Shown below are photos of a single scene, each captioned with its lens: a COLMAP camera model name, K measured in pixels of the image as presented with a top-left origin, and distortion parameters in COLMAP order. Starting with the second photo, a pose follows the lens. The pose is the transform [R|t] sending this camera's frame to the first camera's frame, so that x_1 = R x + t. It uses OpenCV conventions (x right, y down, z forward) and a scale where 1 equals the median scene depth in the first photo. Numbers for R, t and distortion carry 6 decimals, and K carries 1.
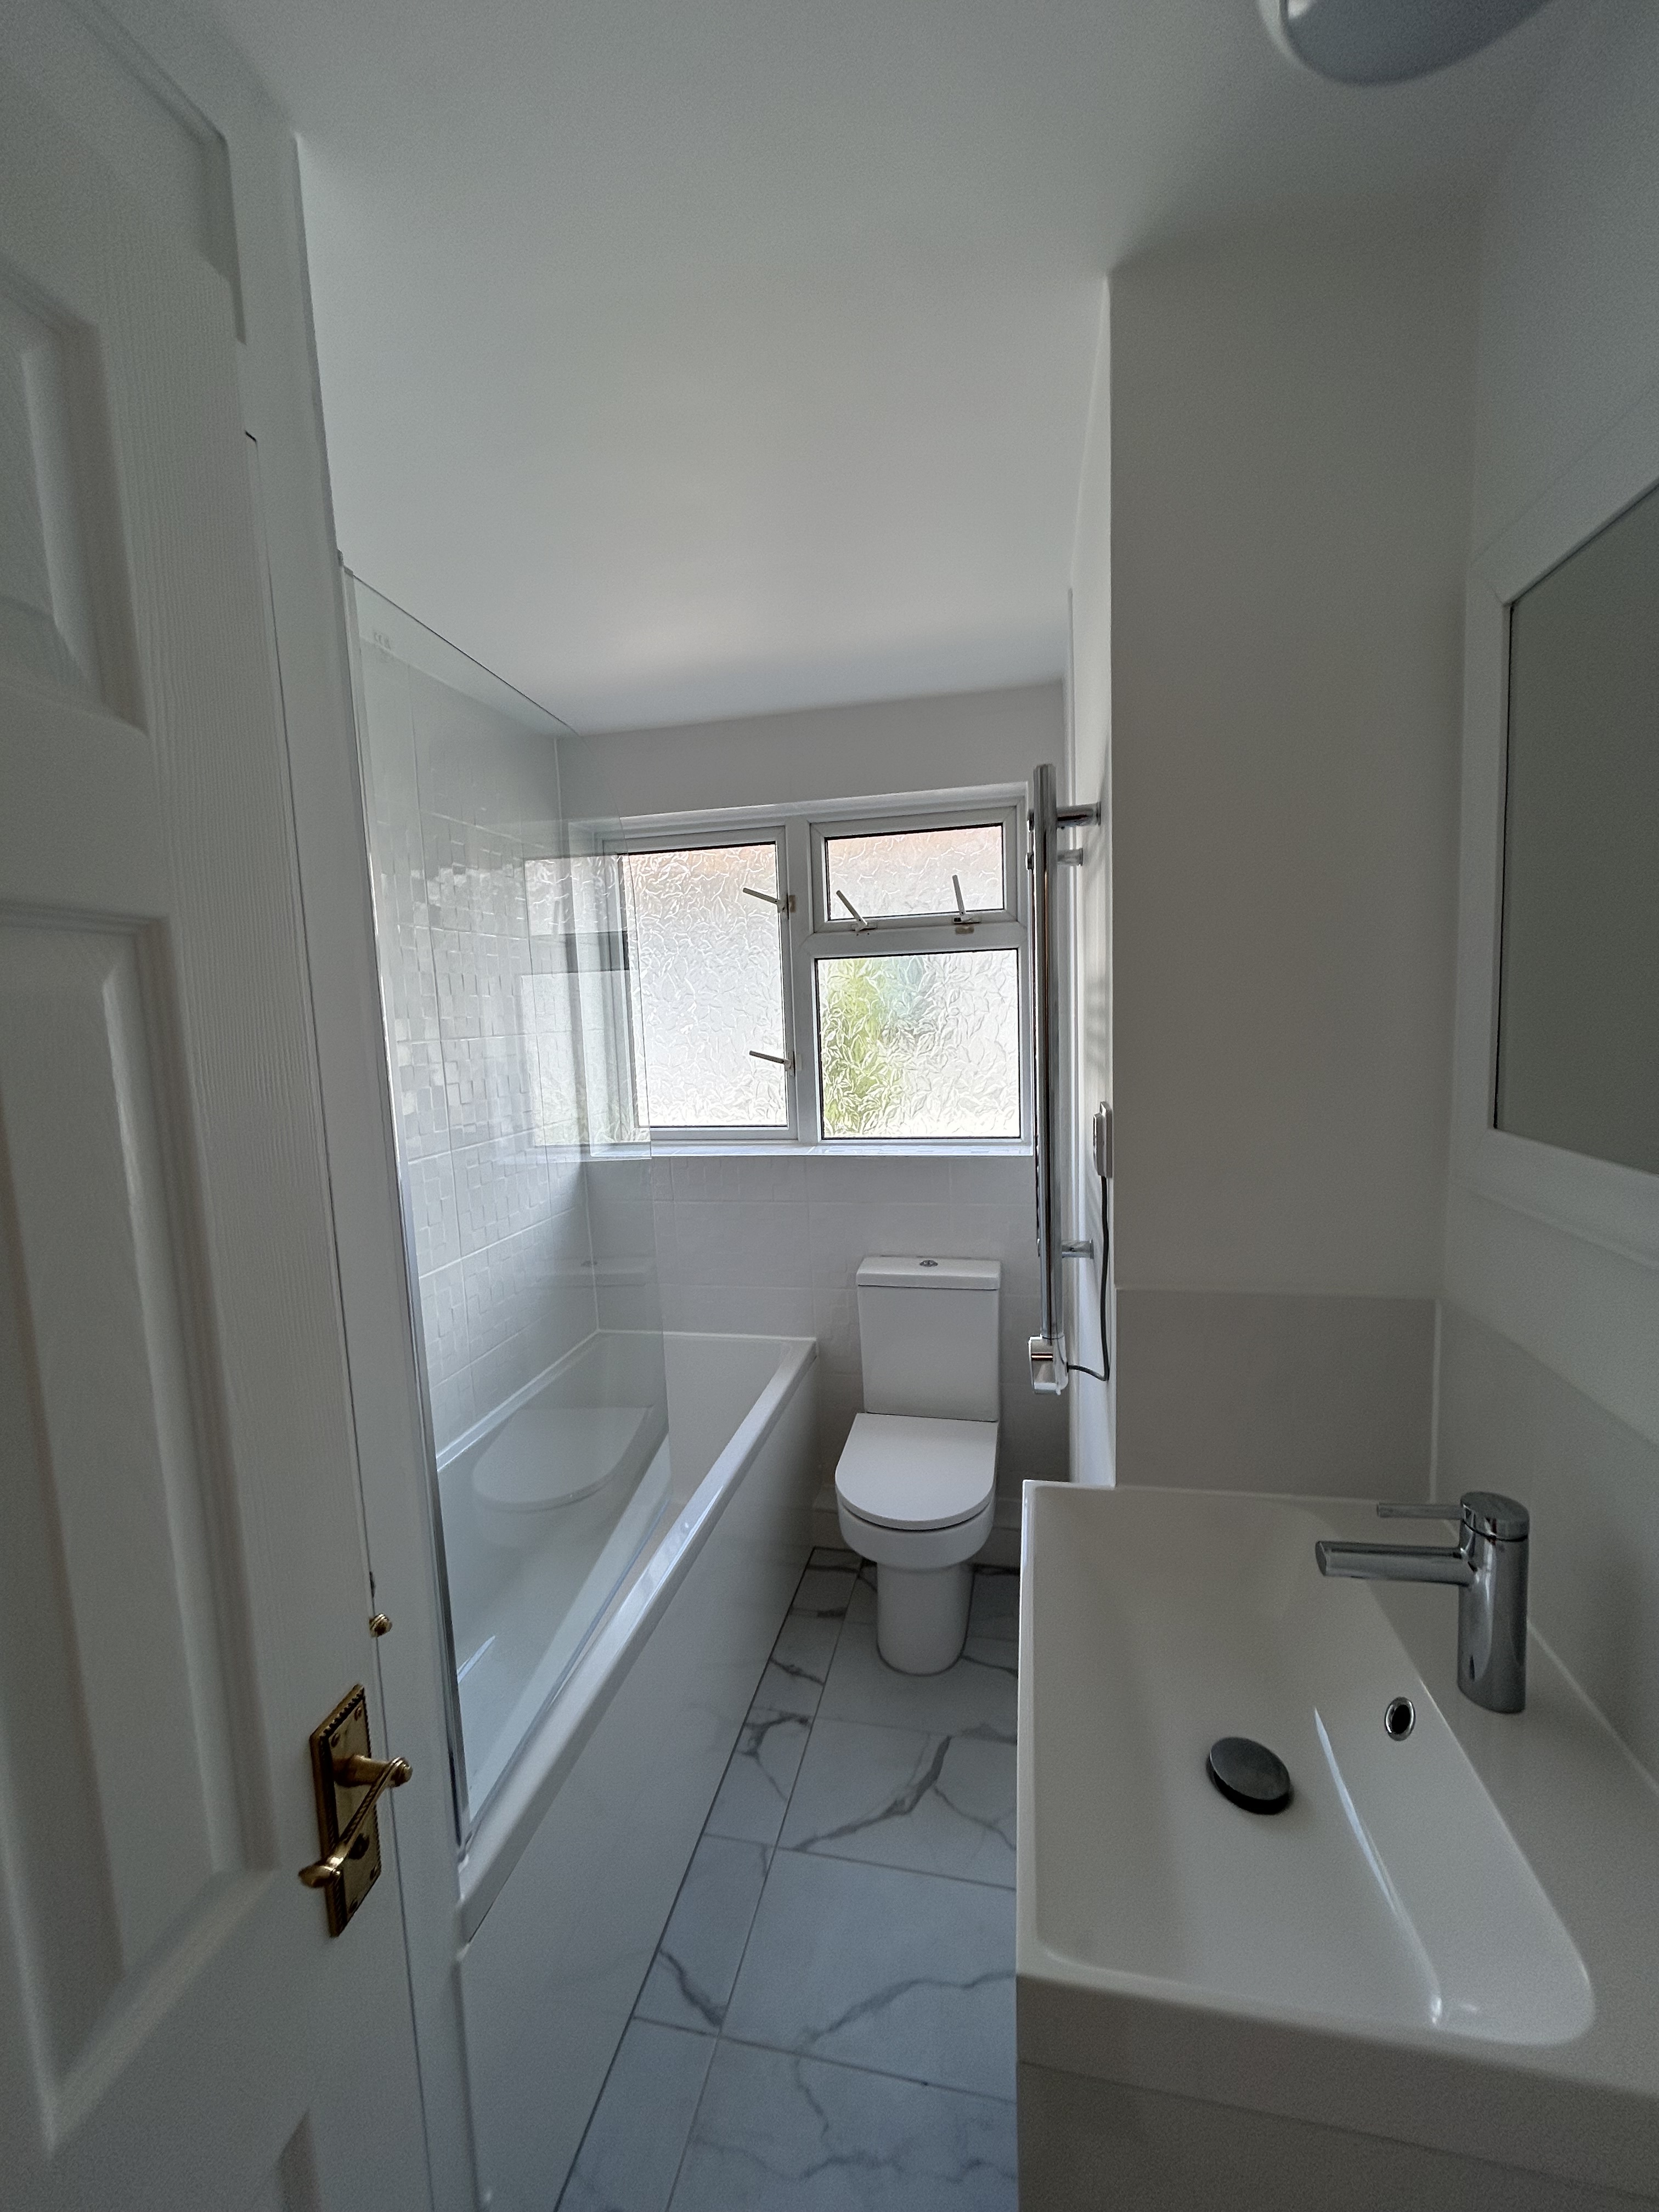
lens RADIAL K [[899.7, 0, 832.4], [0, 899.7, 1104.7], [0, 0, 1]] dist [0.000427, 0.000213]
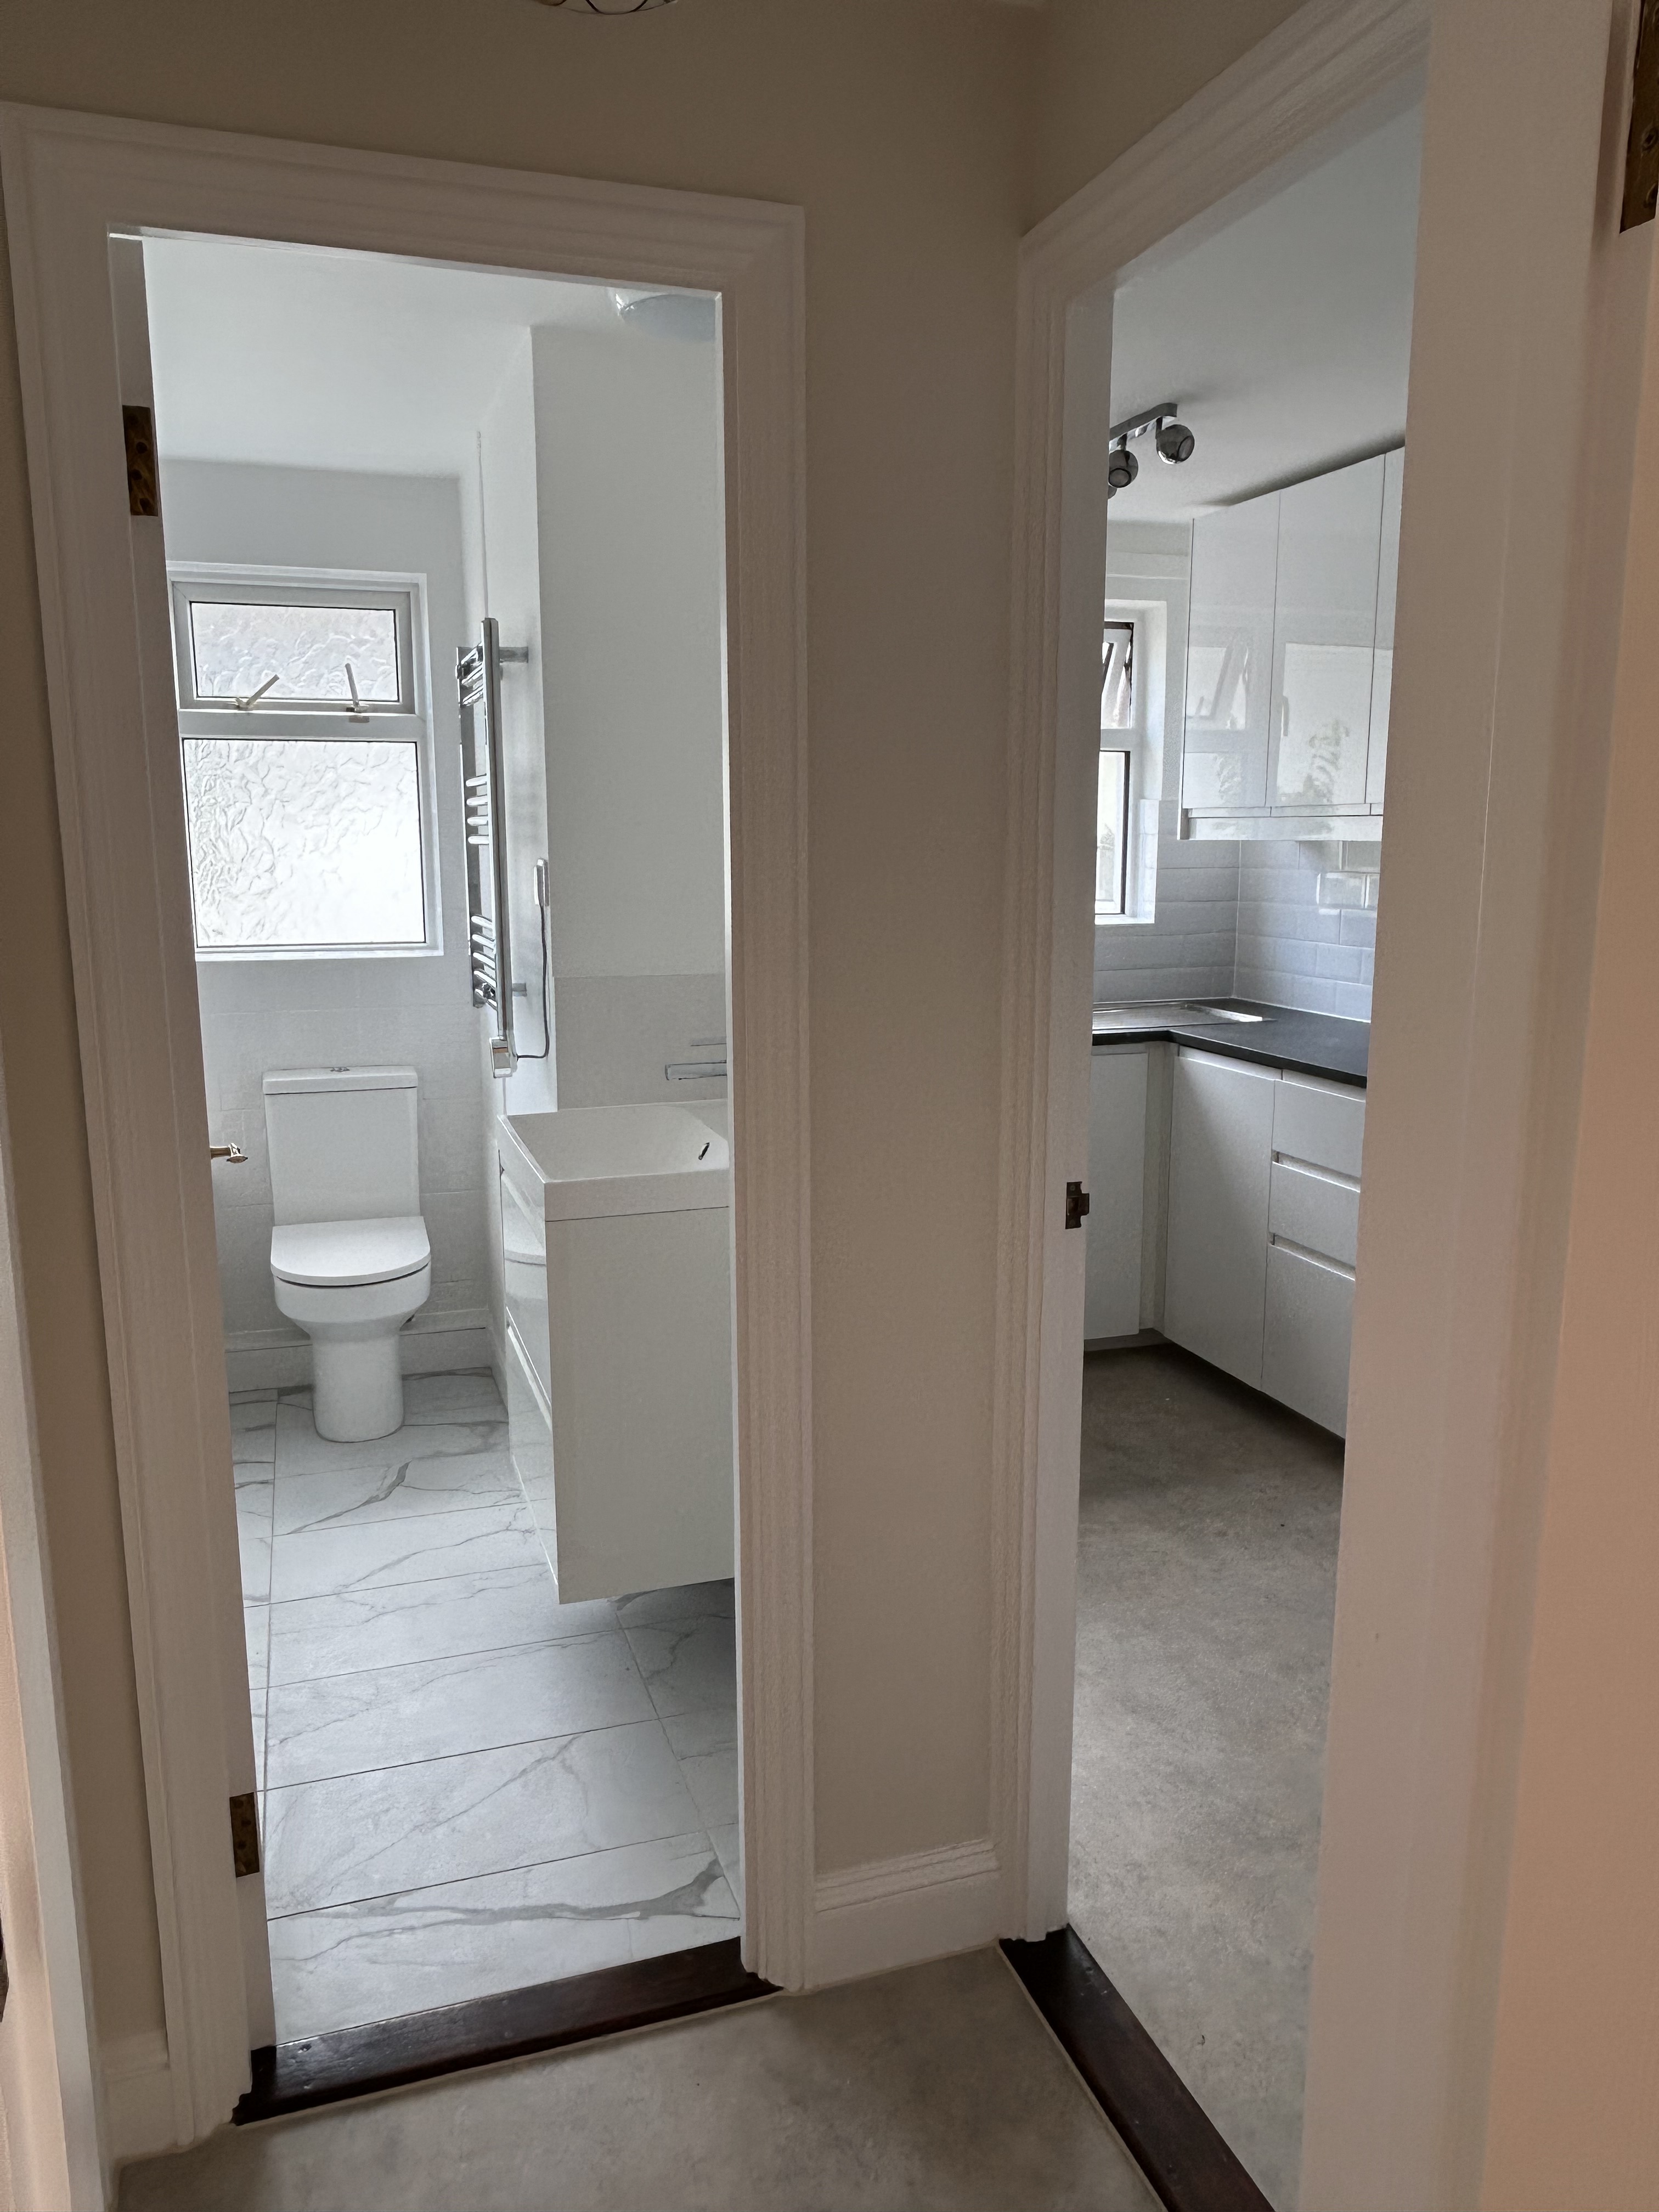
lens RADIAL K [[1555.6, 0, 831.5], [0, 1555.6, 1105.5], [0, 0, 1]] dist [0.001305, 0.000235]
pose [[0.857420, -0.054540, 0.511719, -0.312633], [0.024002, 0.997524, 0.066102, 0.124106], [-0.514057, -0.044395, 0.856606, -0.734672]]
